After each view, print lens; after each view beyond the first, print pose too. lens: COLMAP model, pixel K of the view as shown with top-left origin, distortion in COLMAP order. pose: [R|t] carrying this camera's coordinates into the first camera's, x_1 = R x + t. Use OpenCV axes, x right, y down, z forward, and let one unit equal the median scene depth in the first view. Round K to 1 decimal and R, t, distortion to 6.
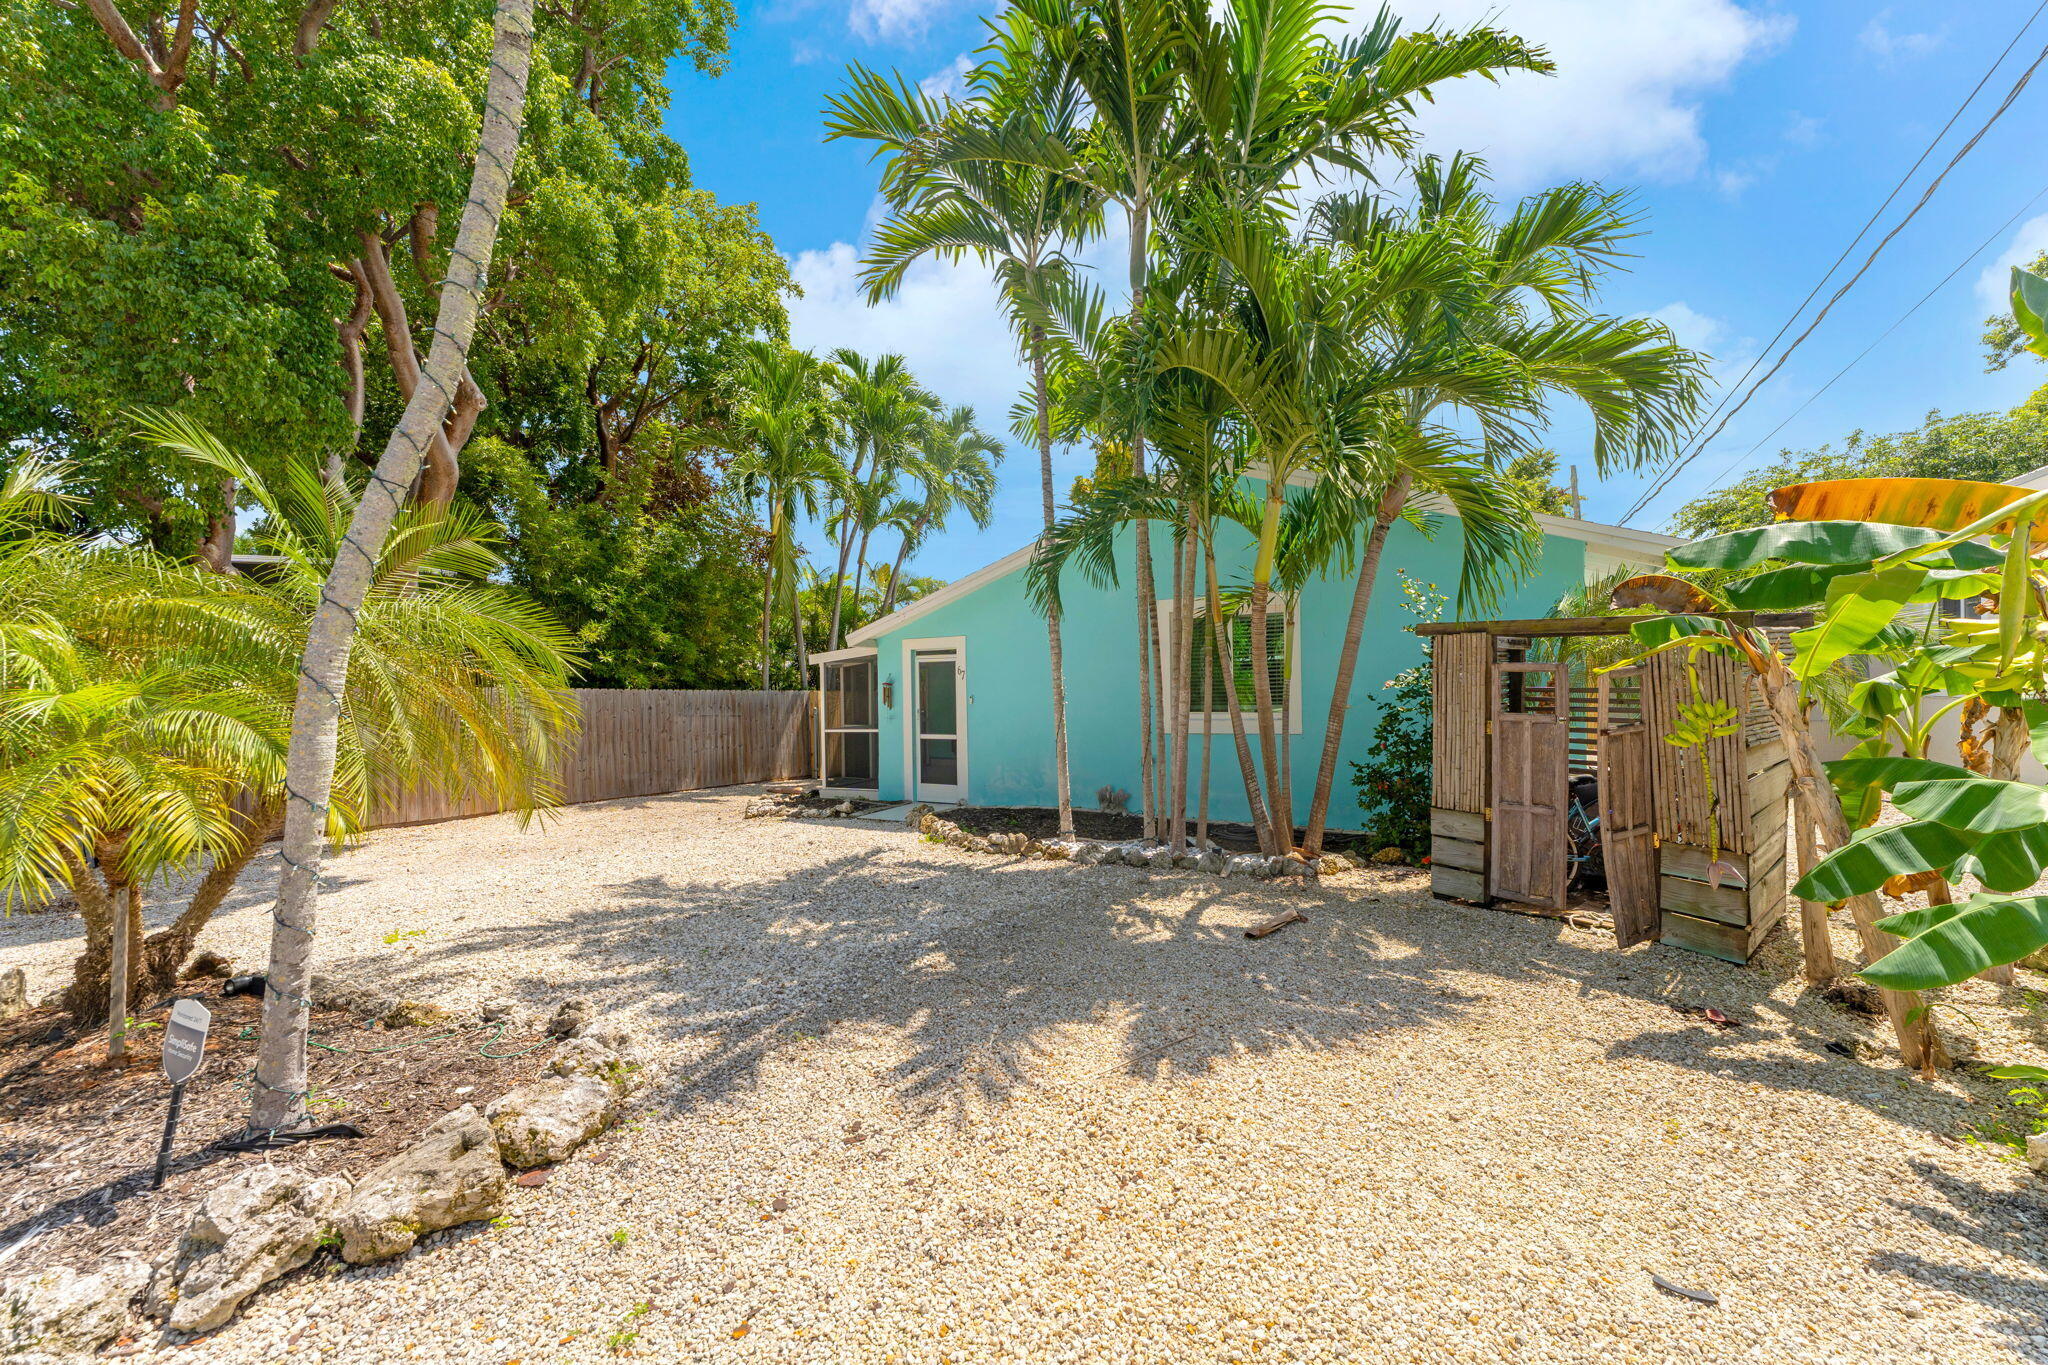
lens RADIAL K [[828.9, 0, 1023.8], [0, 828.9, 672.2], [0, 0, 1]] dist [-0.000465, -0.000089]
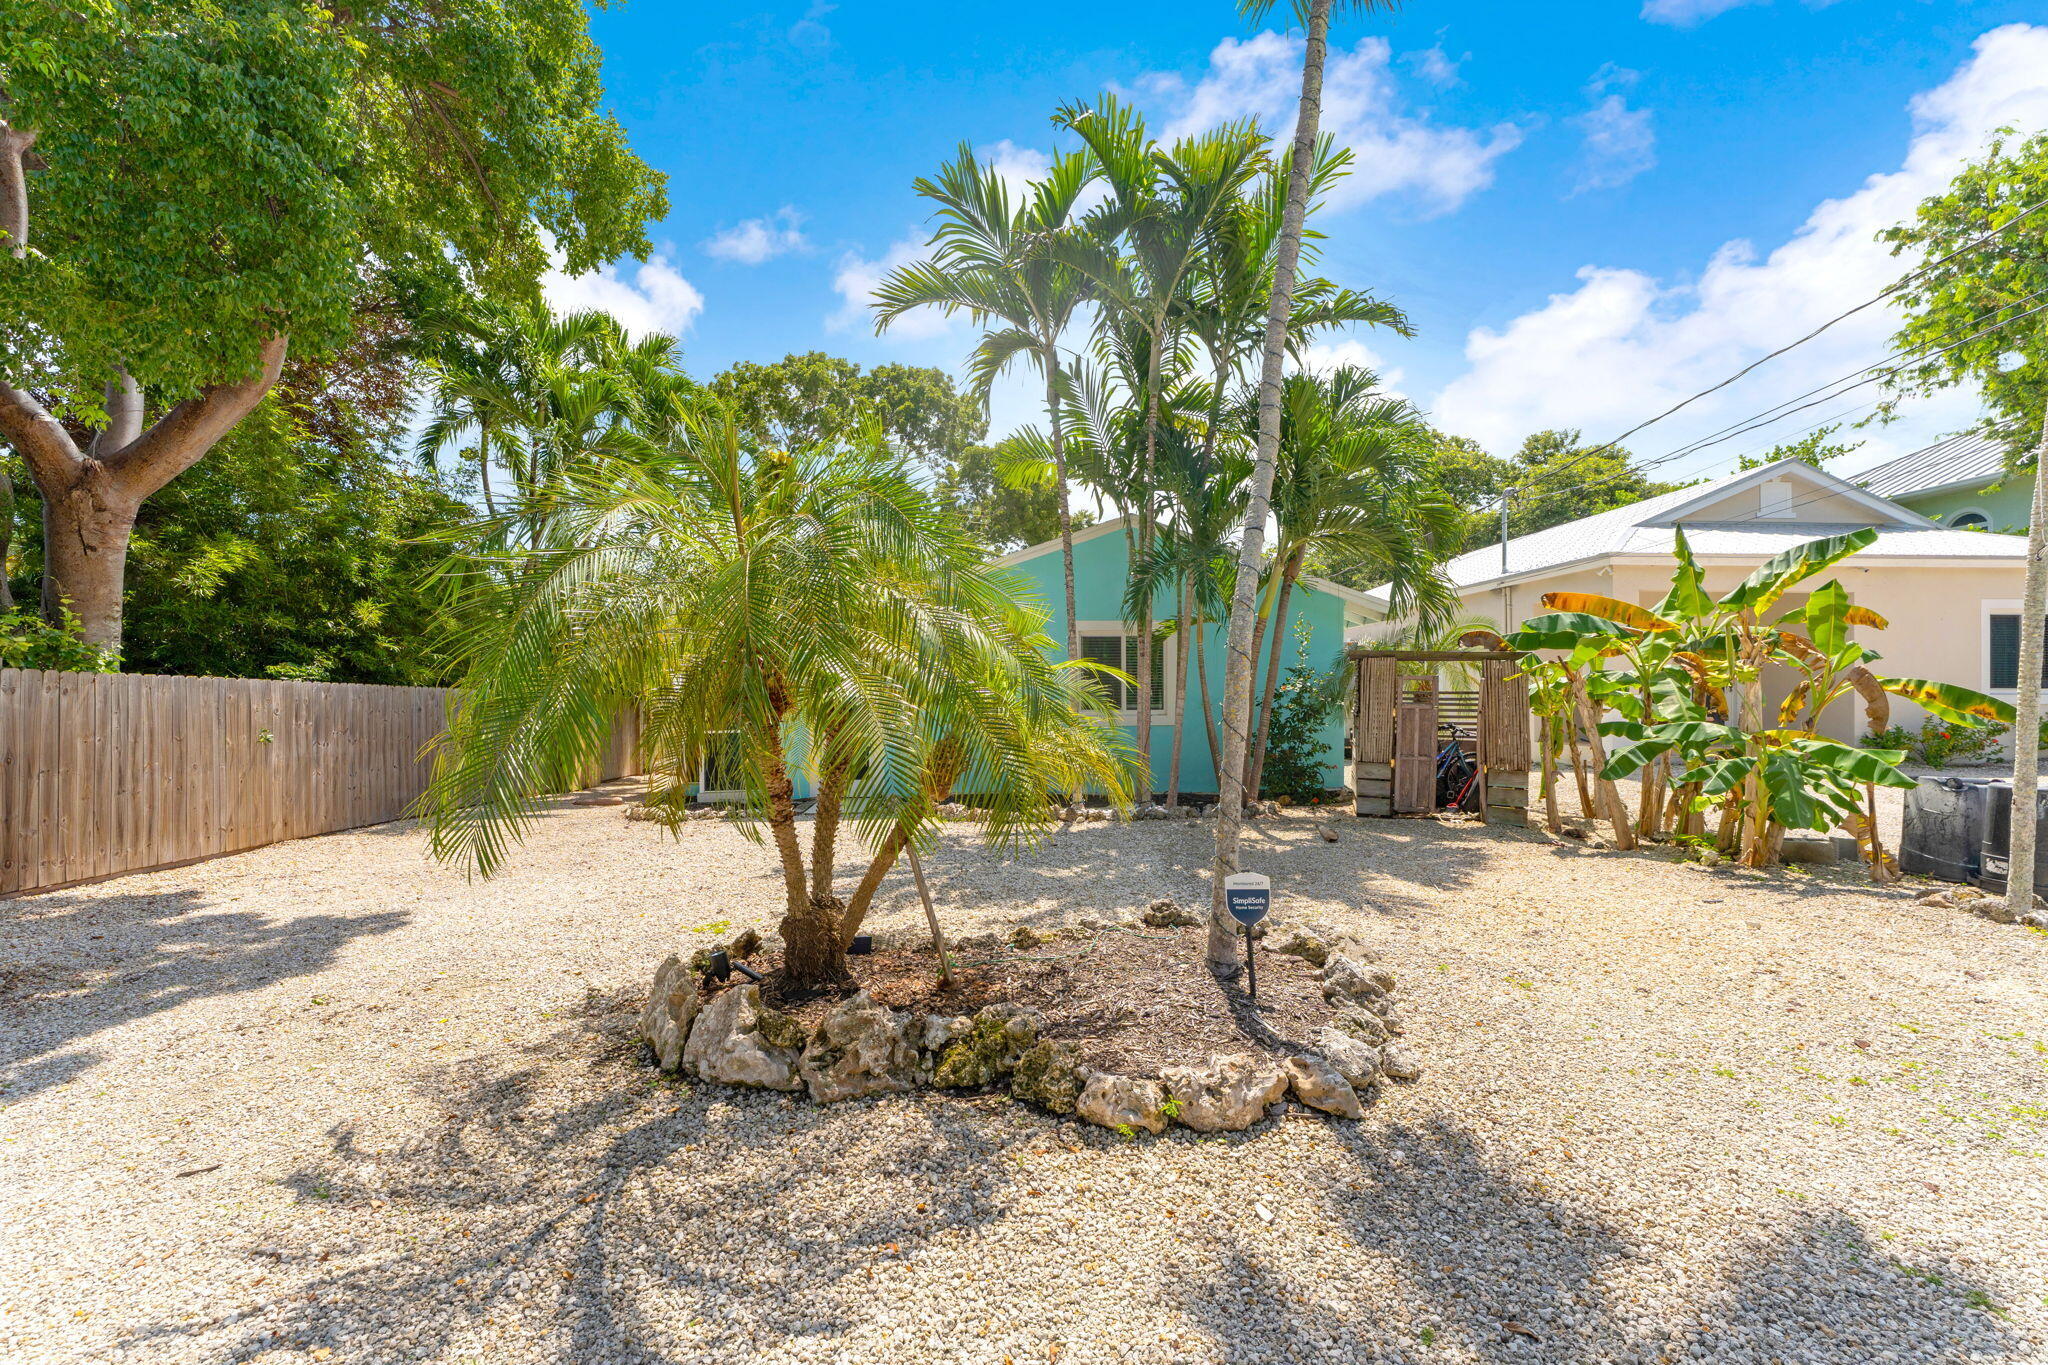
lens RADIAL K [[828.9, 0, 1023.8], [0, 828.9, 672.2], [0, 0, 1]] dist [-0.000465, -0.000089]
pose [[0.836949, 0.025823, 0.546671, -1.017435], [-0.017531, 0.999639, -0.020380, 0.031946], [-0.546999, 0.007473, 0.837100, -0.019056]]
